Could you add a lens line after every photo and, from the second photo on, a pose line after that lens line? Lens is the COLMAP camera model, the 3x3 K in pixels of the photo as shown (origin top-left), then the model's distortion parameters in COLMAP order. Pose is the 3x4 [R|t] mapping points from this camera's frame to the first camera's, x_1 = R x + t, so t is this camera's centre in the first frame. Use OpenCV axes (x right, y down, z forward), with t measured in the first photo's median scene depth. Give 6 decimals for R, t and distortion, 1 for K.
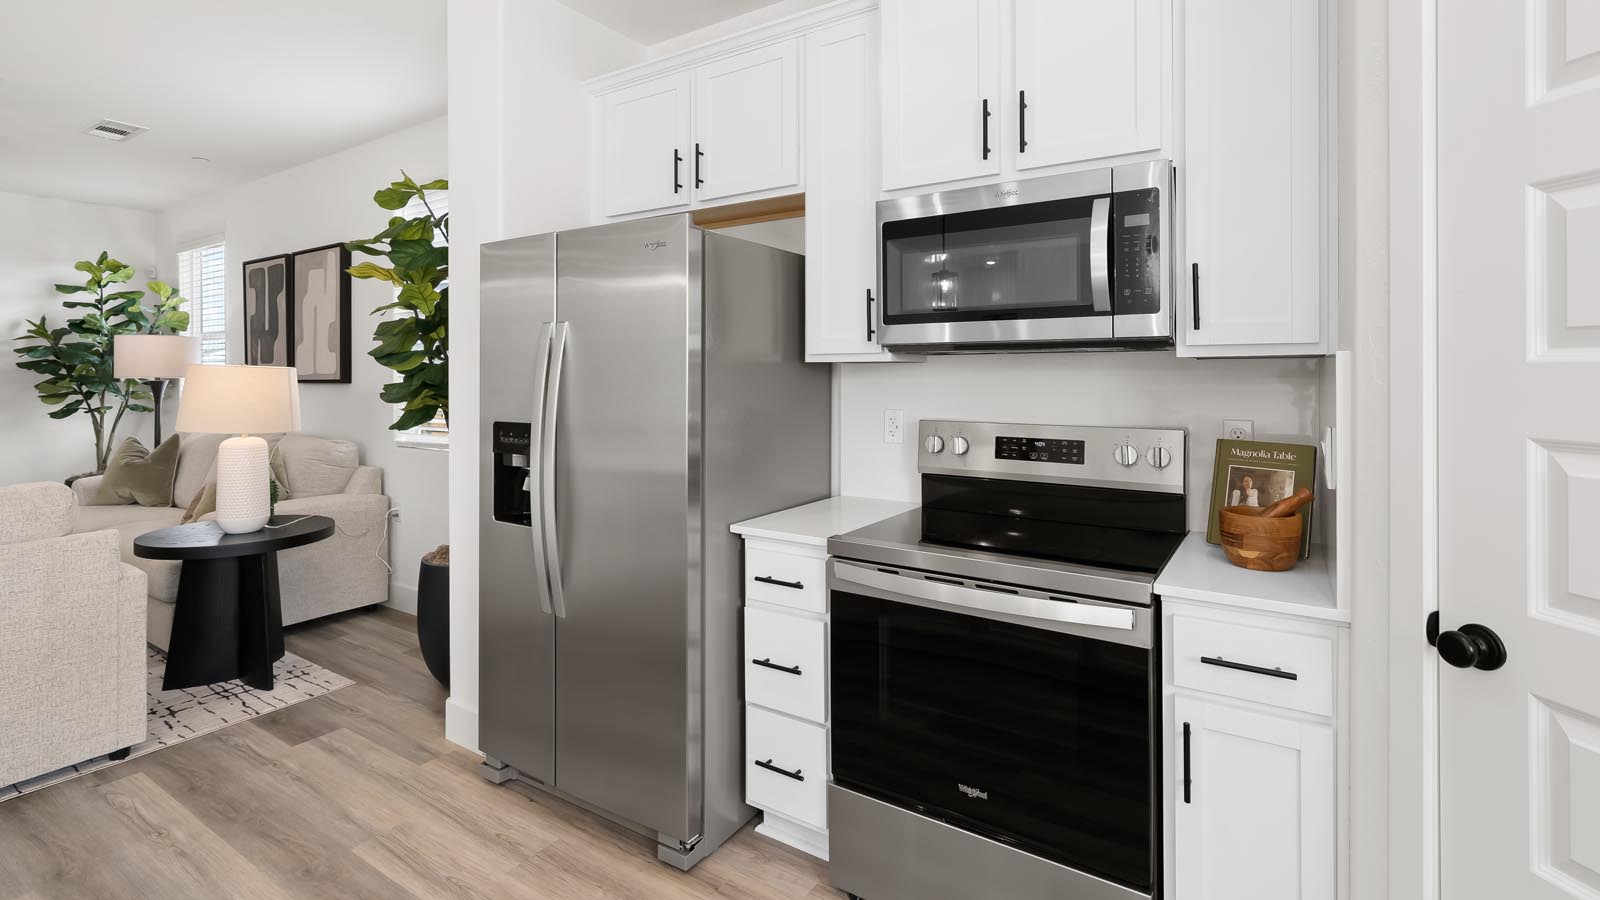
lens RADIAL K [[747.1, 0, 788.8], [0, 747.1, 369.2], [0, 0, 1]] dist [-0.002578, 0.000349]
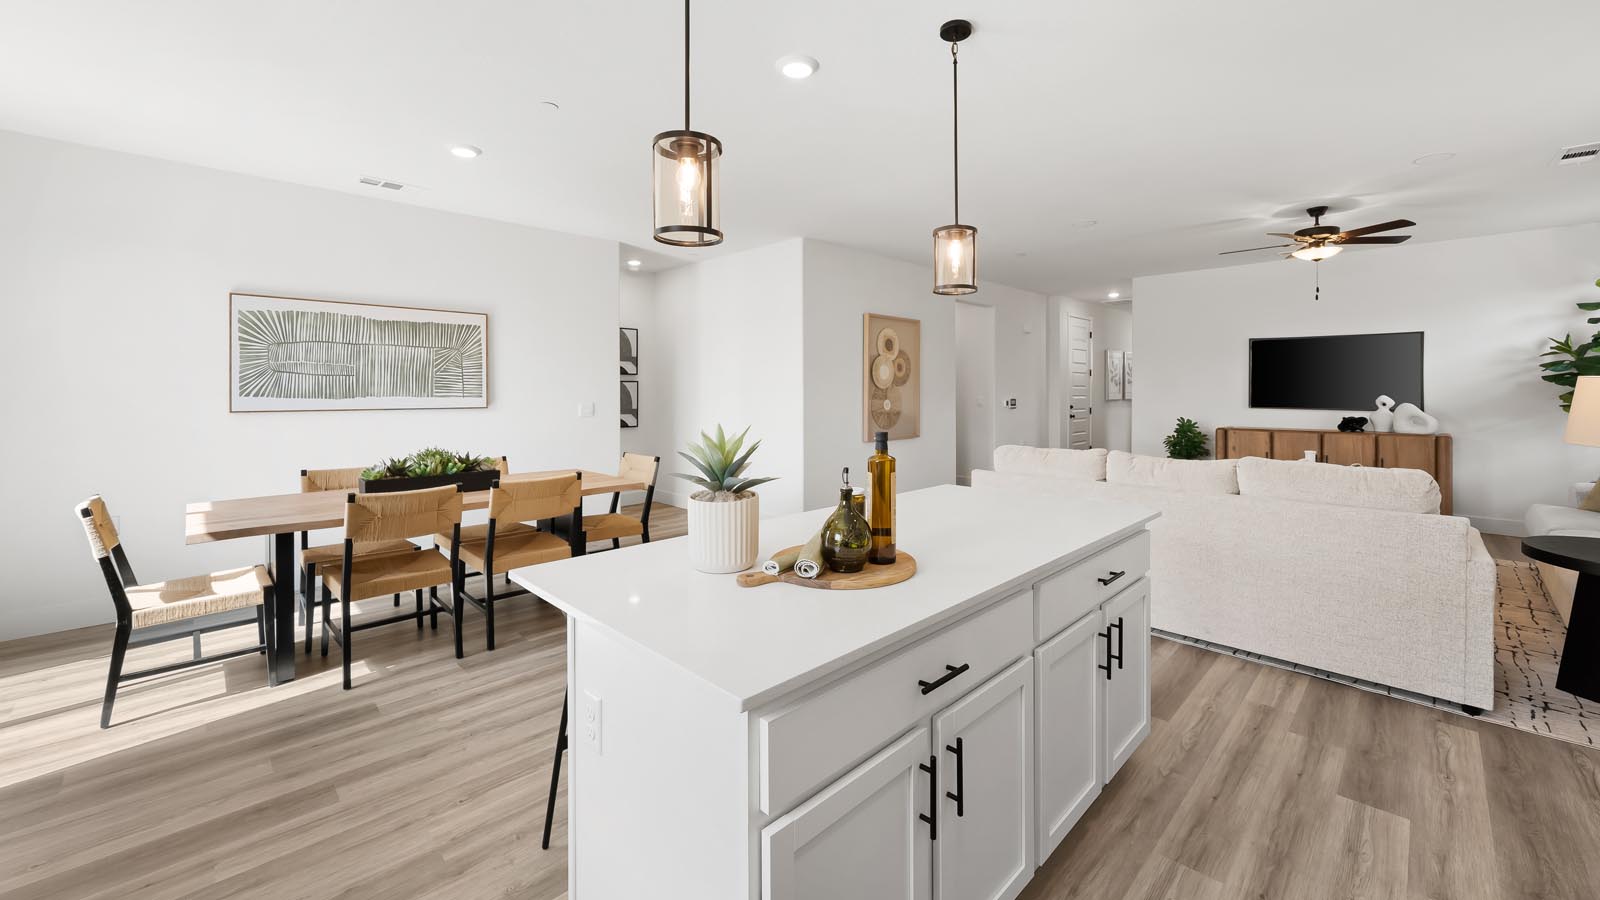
lens RADIAL K [[609.2, 0, 802.8], [0, 609.2, 386.0], [0, 0, 1]] dist [-0.014712, -0.000101]
pose [[-0.213794, 0.001251, -0.976878, 0.117993], [0.005775, 0.999983, 0.000016, 0.000029], [0.976862, -0.005638, -0.213797, 0.085958]]
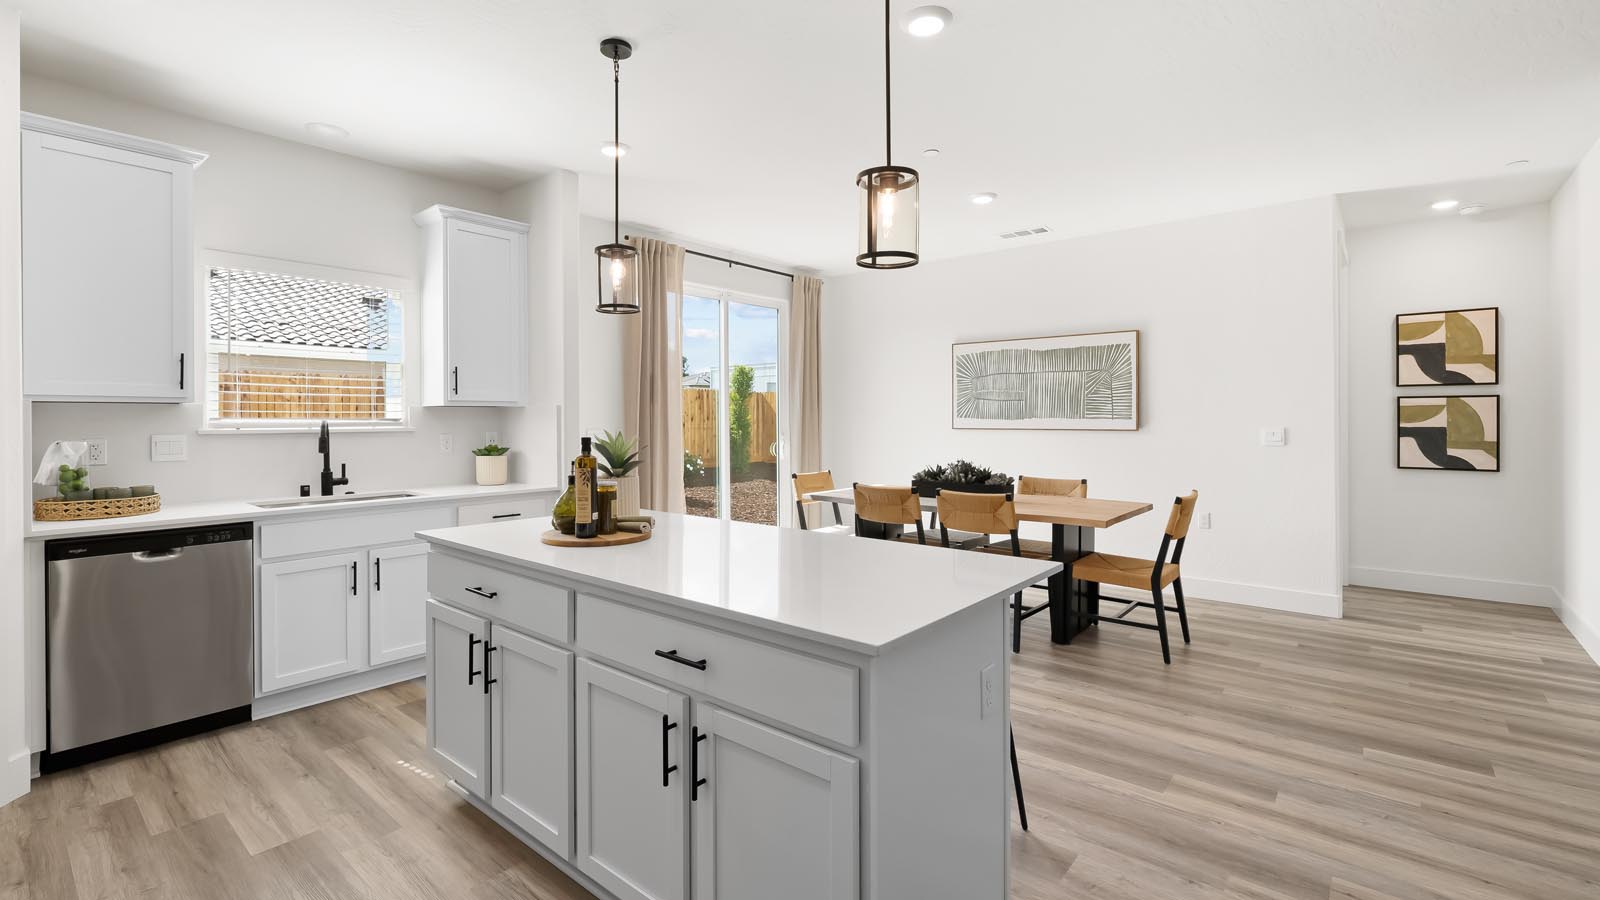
lens RADIAL K [[722.8, 0, 798.7], [0, 722.8, 436.4], [0, 0, 1]] dist [0.004432, 0.000147]
pose [[-0.993870, 0.008339, 0.110244, -0.330643], [0.010676, 0.999730, 0.020624, 0.012718], [-0.110043, 0.021675, -0.993691, 0.512670]]
